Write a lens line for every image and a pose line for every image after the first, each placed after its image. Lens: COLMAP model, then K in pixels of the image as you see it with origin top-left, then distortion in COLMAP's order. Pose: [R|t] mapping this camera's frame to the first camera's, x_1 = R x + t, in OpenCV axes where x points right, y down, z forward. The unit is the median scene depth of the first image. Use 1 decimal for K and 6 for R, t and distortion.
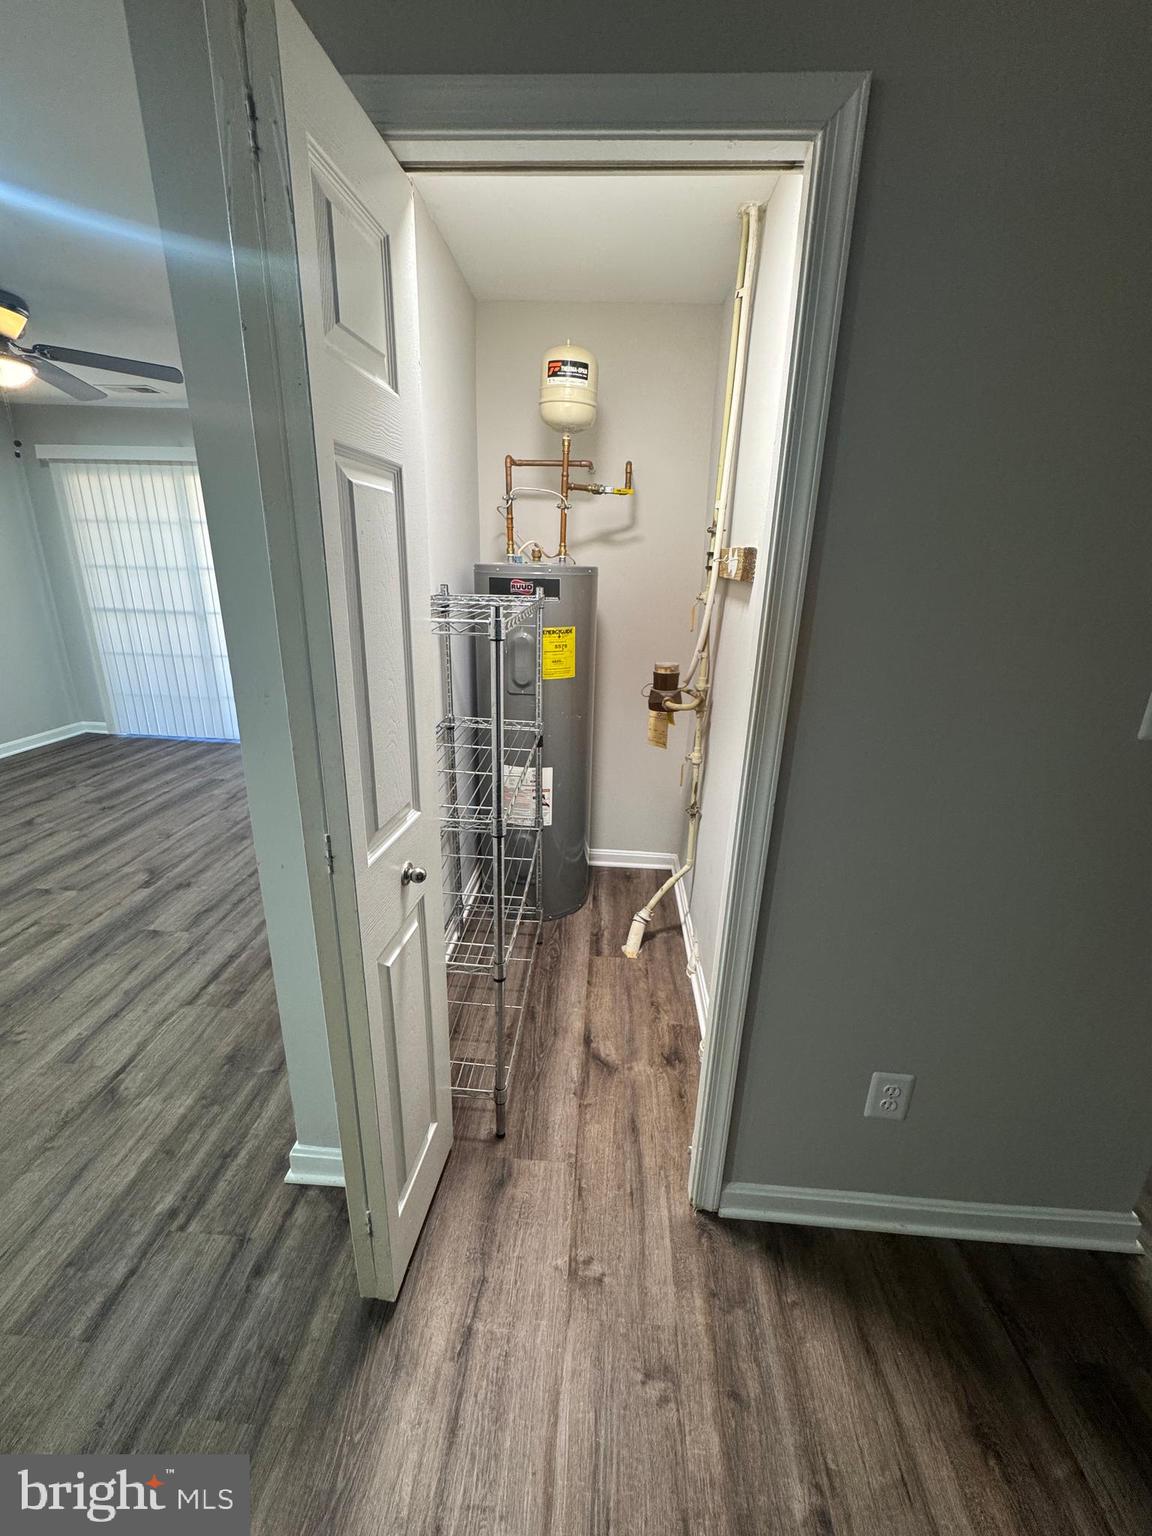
lens RADIAL K [[614.6, 0, 558.2], [0, 614.6, 743.7], [0, 0, 1]] dist [-0.003636, 0.001038]
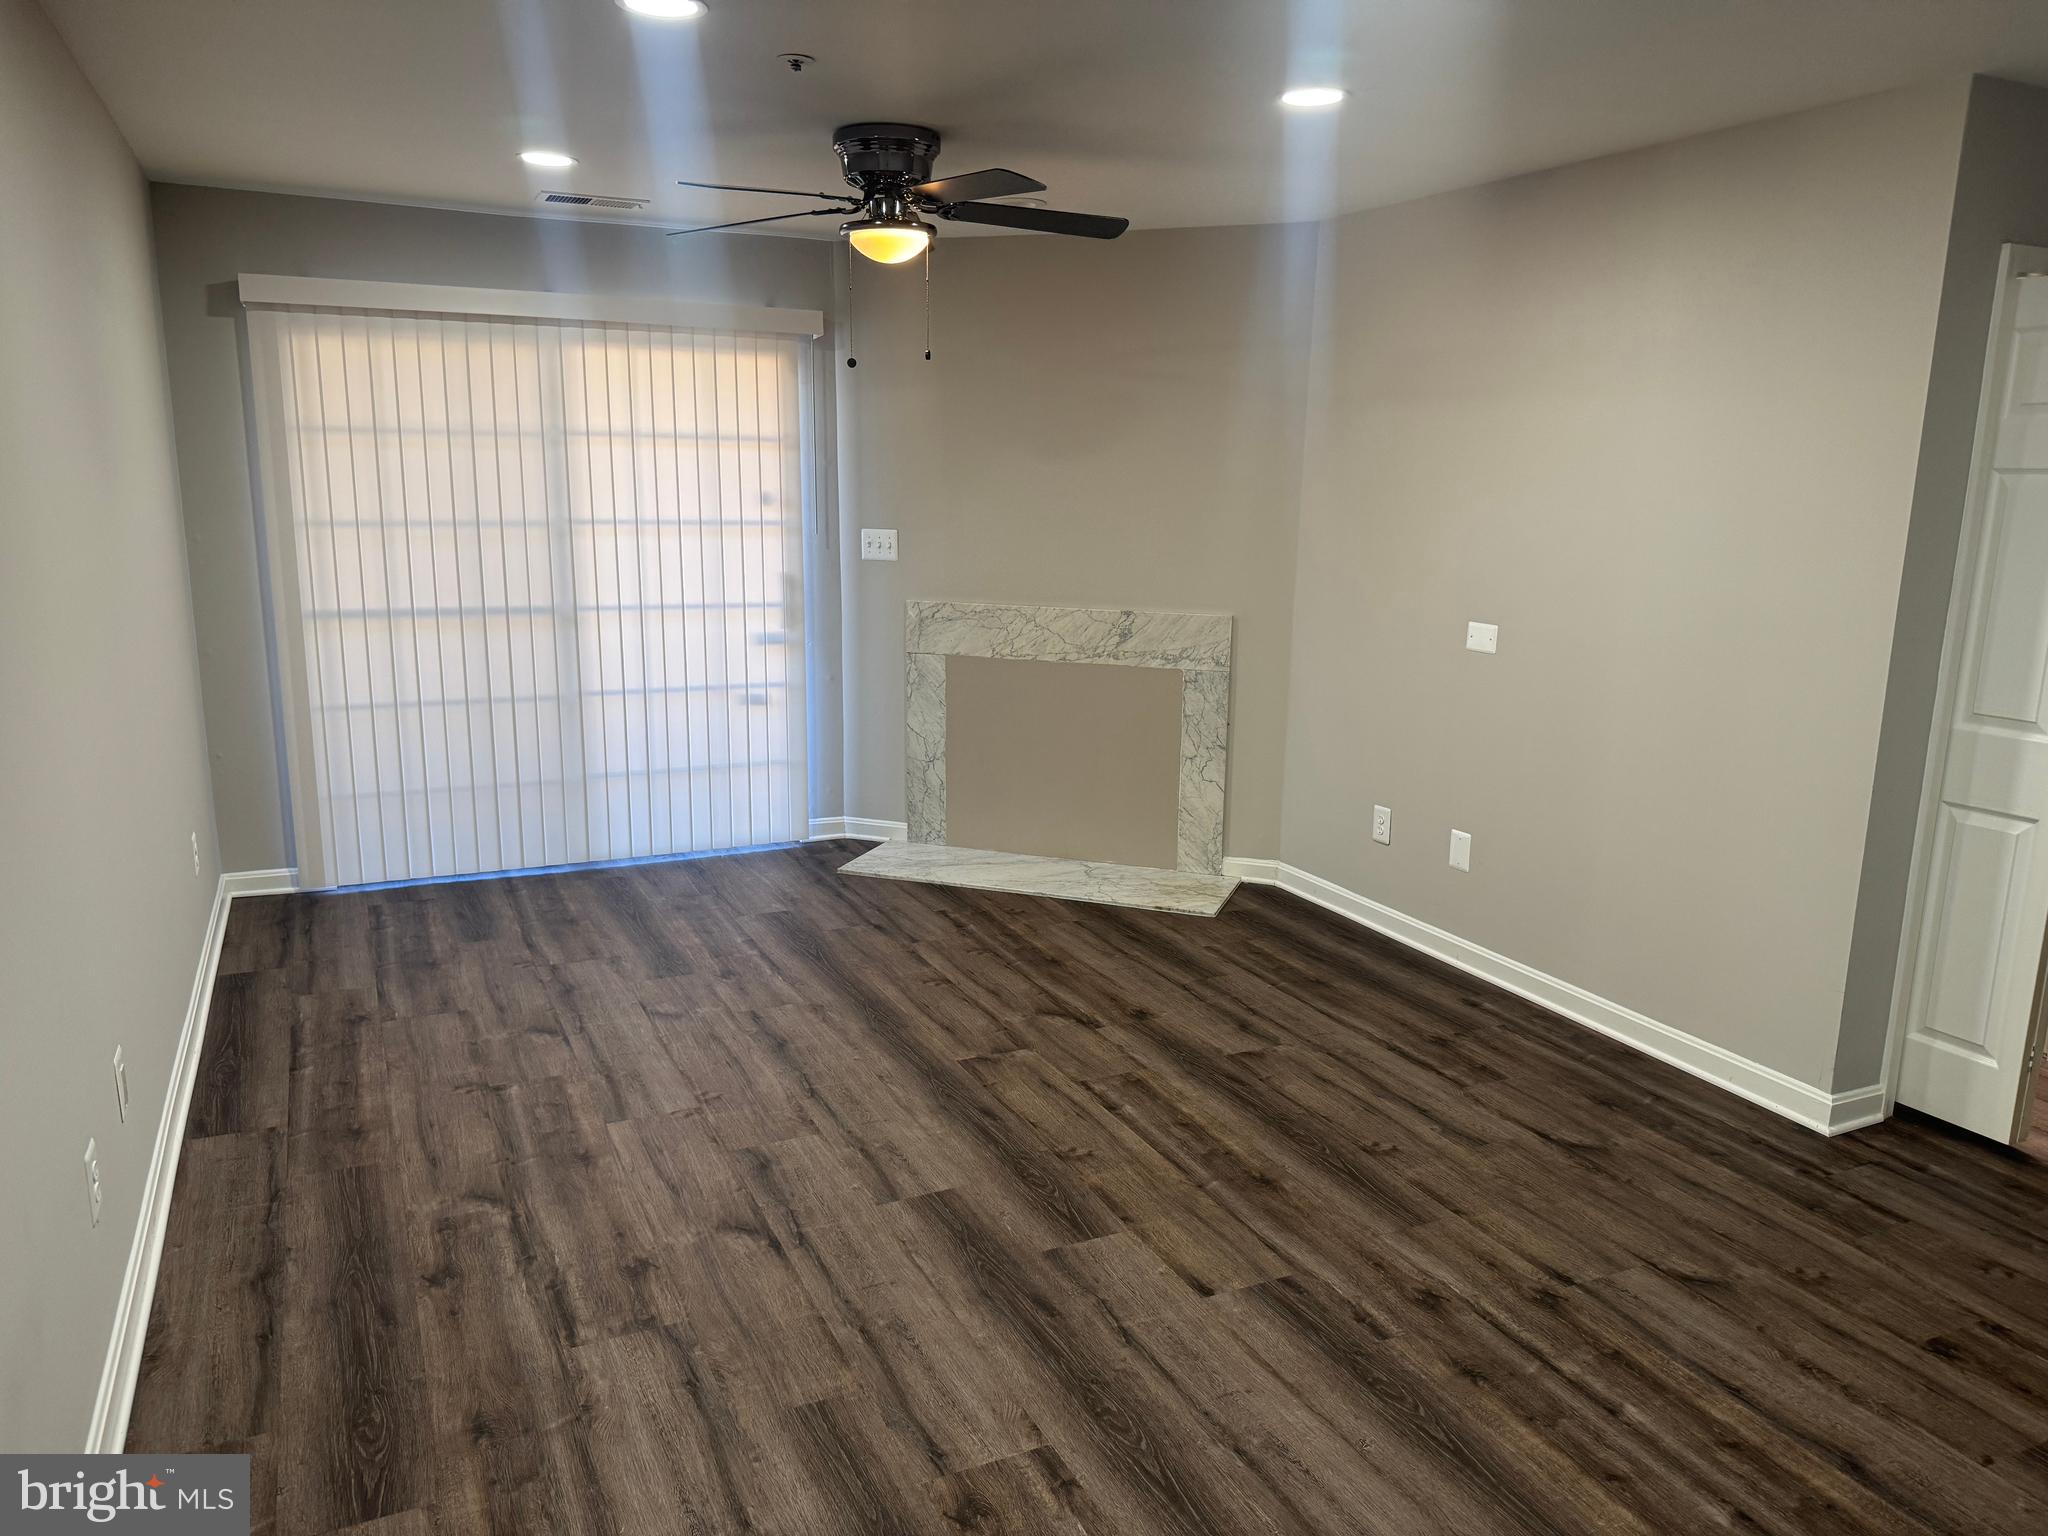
lens RADIAL K [[1440.8, 0, 954.0], [0, 1440.8, 712.9], [0, 0, 1]] dist [0.005595, -0.037767]
pose [[0.884320, -0.091603, 0.457806, -1.356173], [0.146589, 0.985454, -0.085978, 0.024439], [-0.443271, 0.143141, 0.884885, -0.248276]]
